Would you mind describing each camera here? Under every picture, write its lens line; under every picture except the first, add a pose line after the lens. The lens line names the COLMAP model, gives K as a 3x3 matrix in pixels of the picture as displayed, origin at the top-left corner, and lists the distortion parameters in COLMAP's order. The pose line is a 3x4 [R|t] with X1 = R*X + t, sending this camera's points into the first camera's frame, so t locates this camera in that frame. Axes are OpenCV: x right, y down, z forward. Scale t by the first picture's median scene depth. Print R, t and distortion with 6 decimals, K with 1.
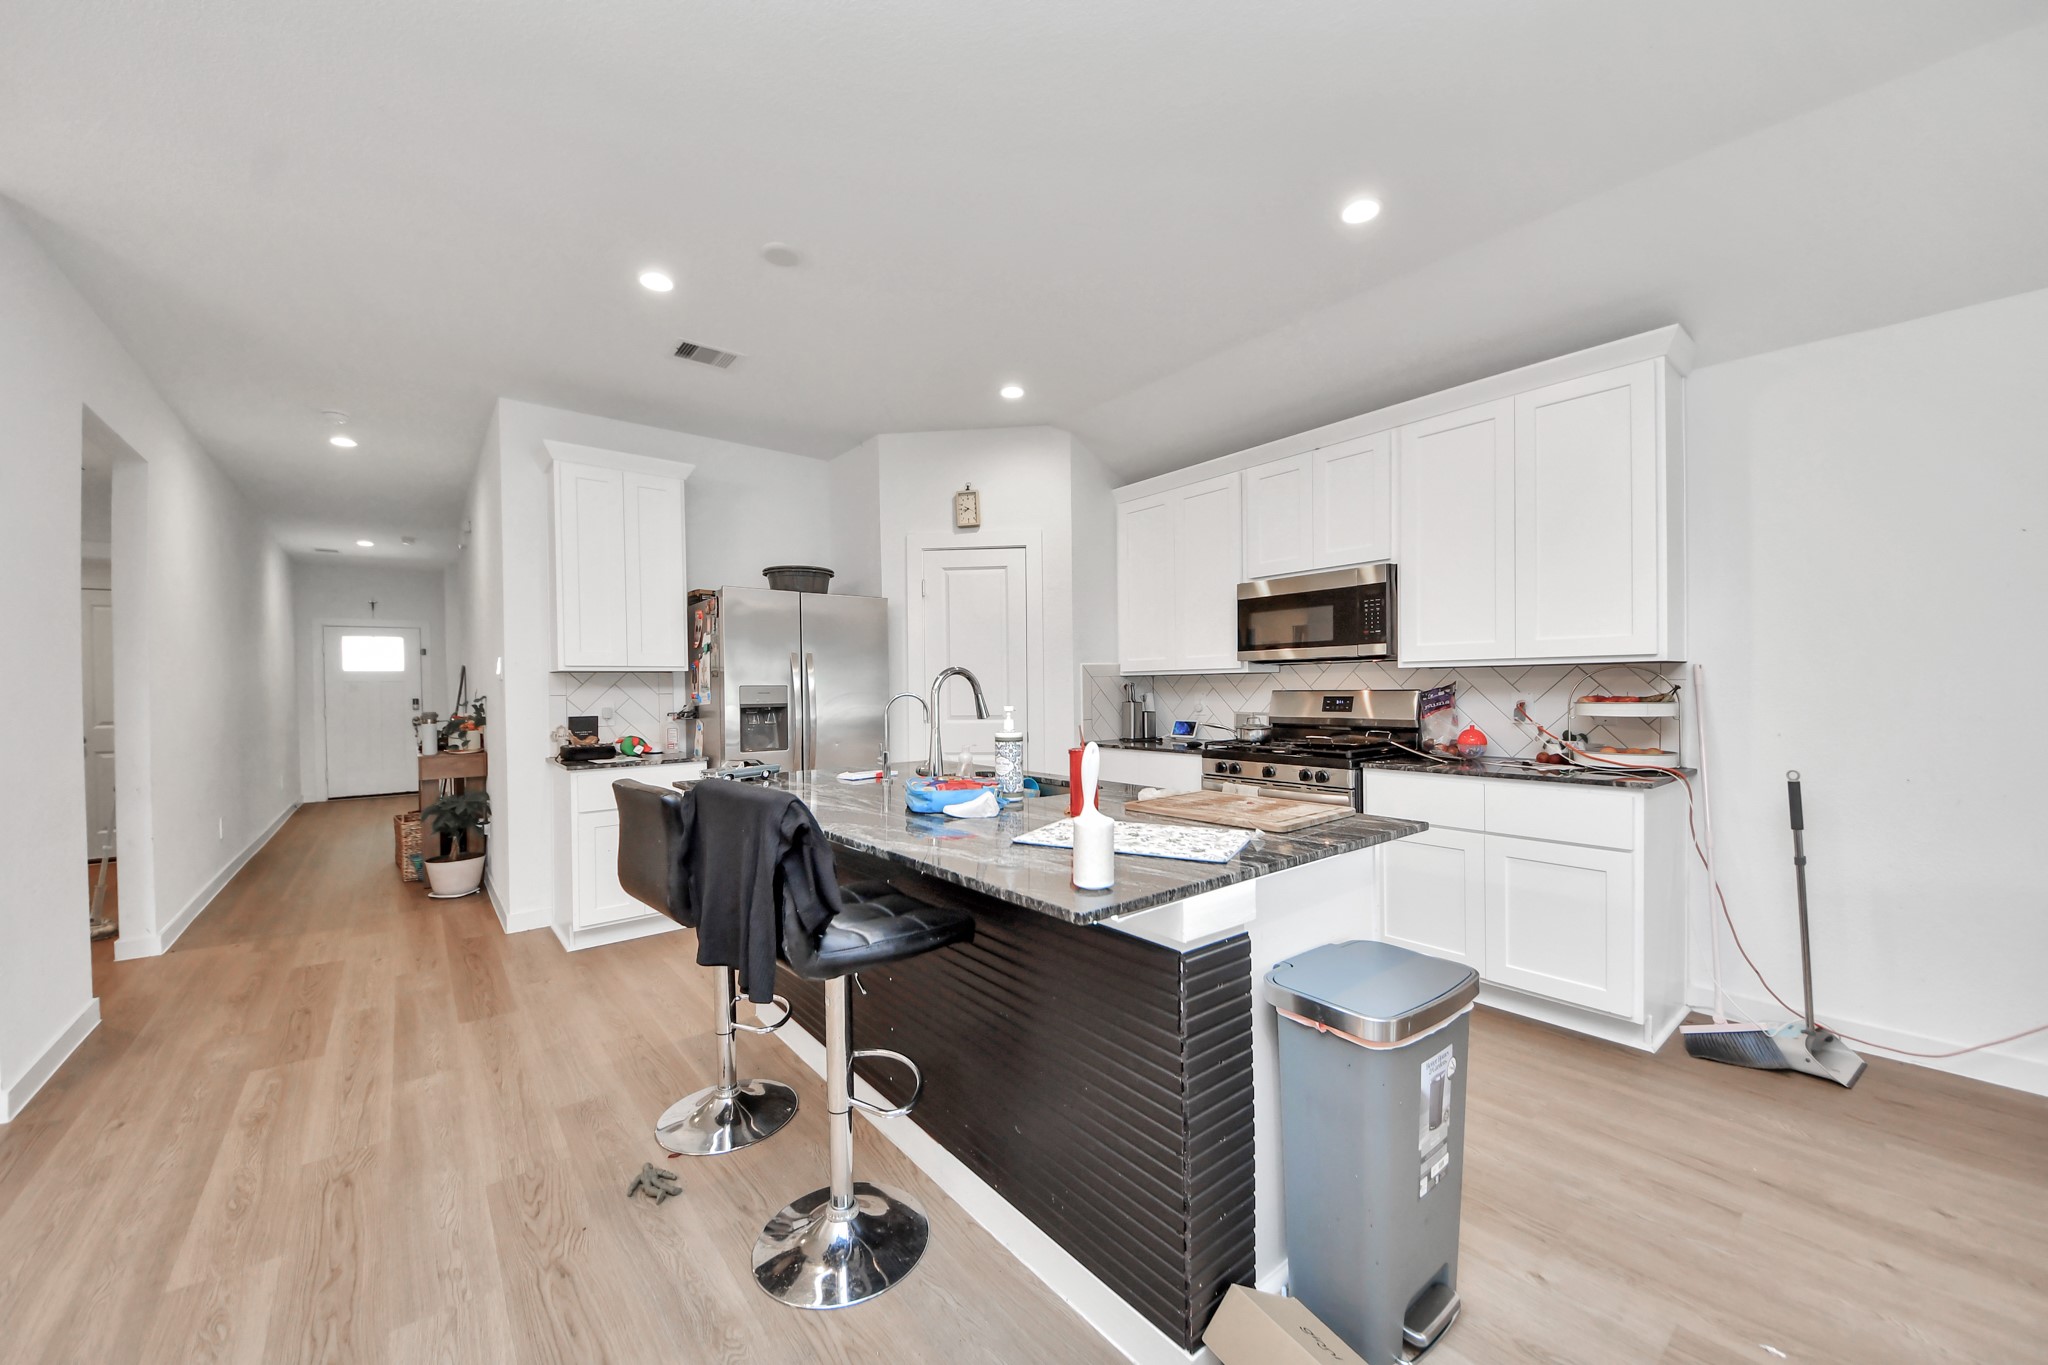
lens RADIAL K [[756.5, 0, 1029.4], [0, 756.5, 694.5], [0, 0, 1]] dist [0.020255, -0.016051]
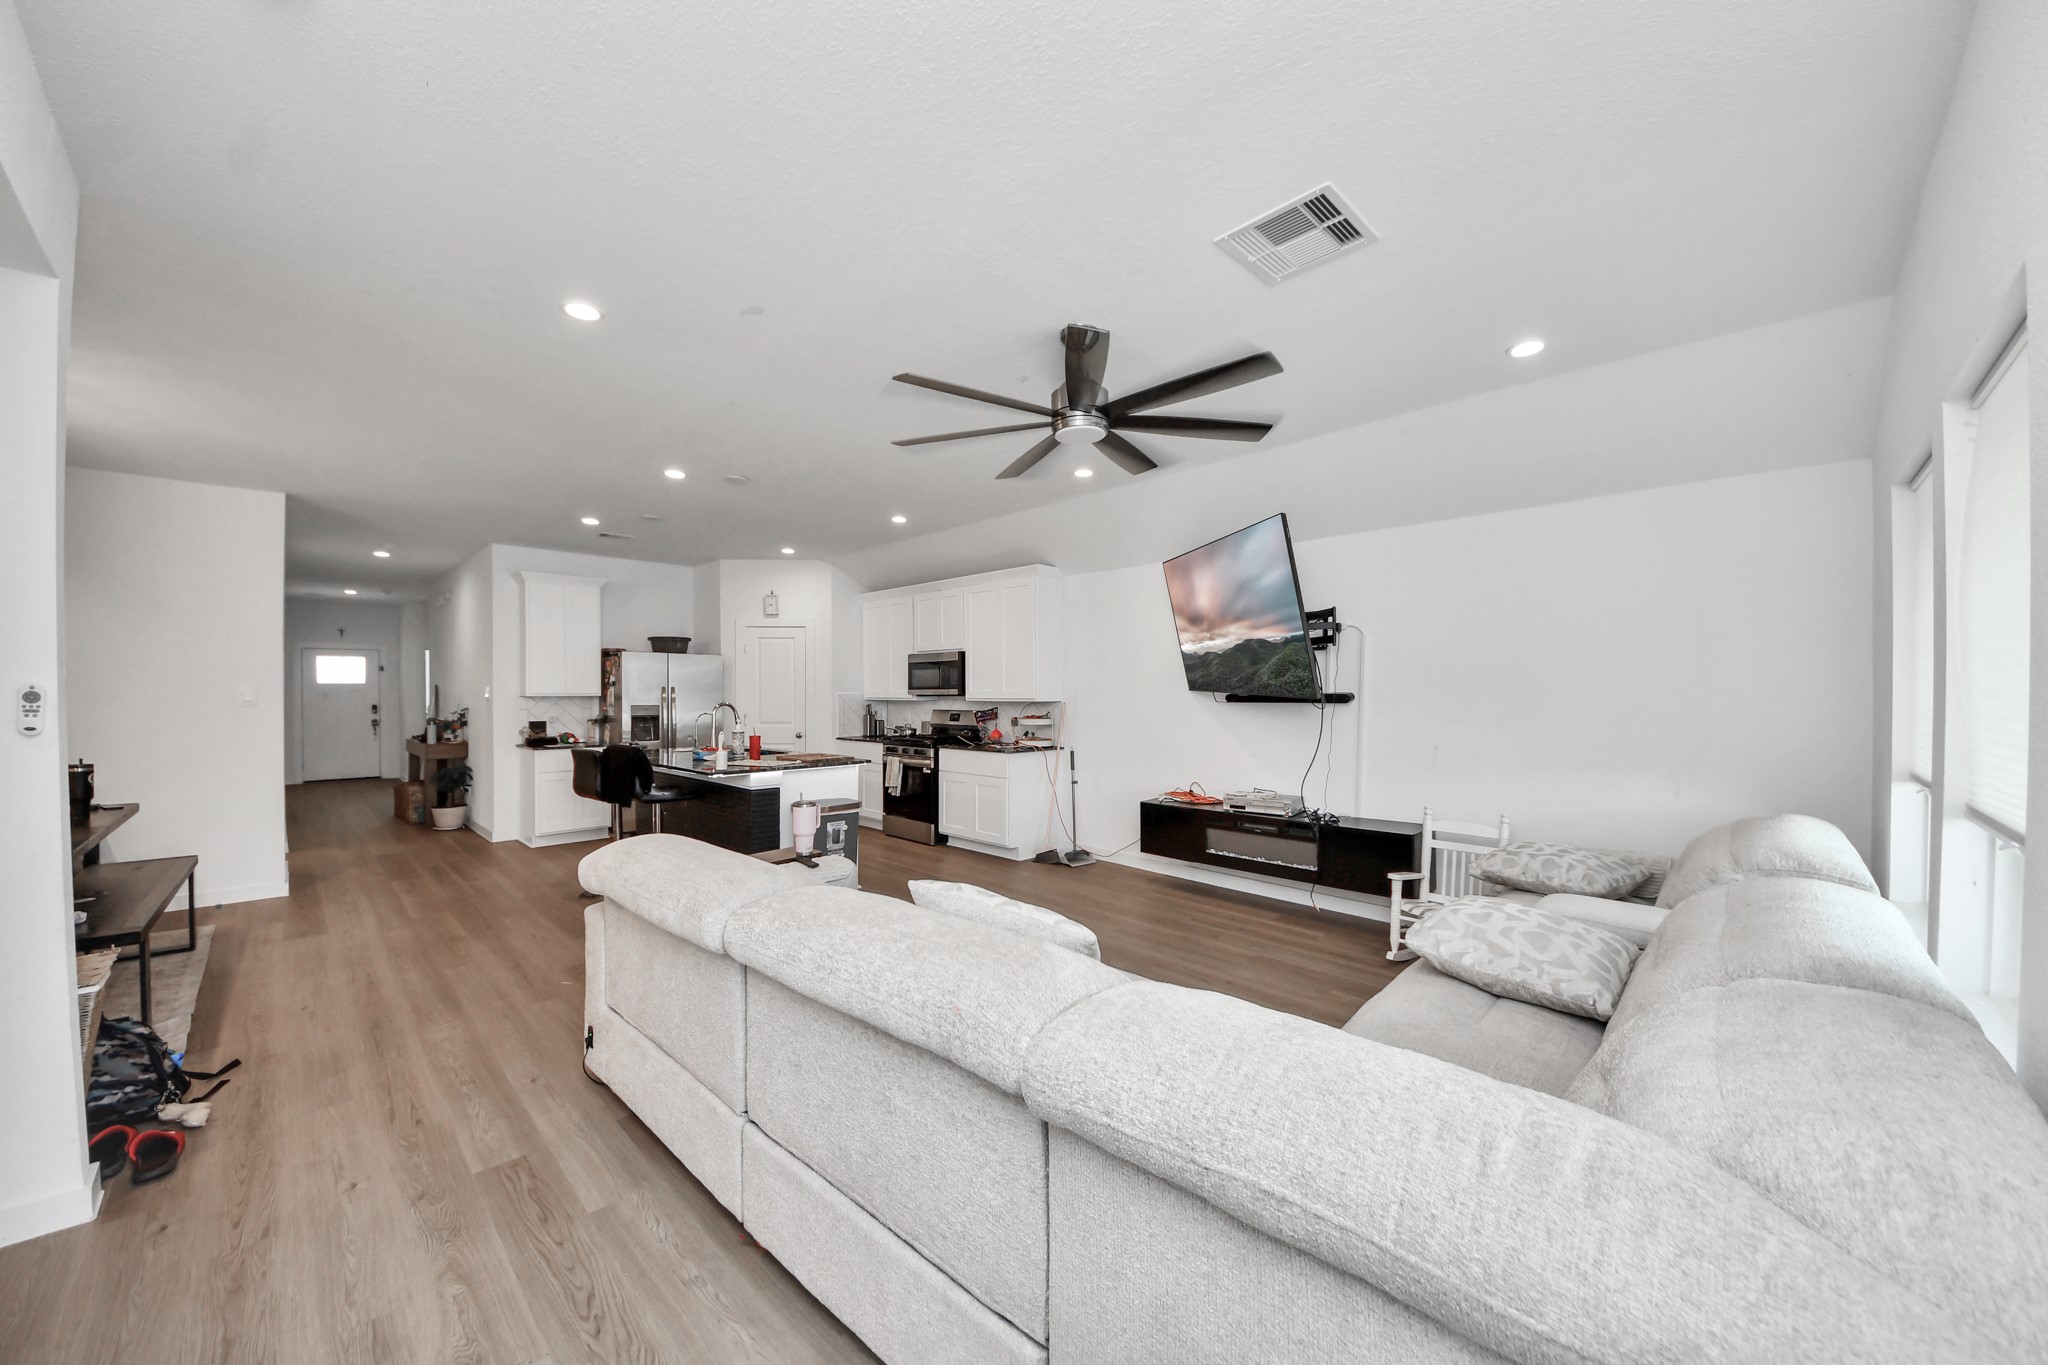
lens RADIAL K [[744.2, 0, 1029.8], [0, 744.2, 690.3], [0, 0, 1]] dist [0.000142, -0.000056]
pose [[0.993551, 0.010594, 0.112892, 0.372403], [-0.009207, 0.999876, -0.012800, -0.033291], [-0.113014, 0.011678, 0.993525, -0.897275]]
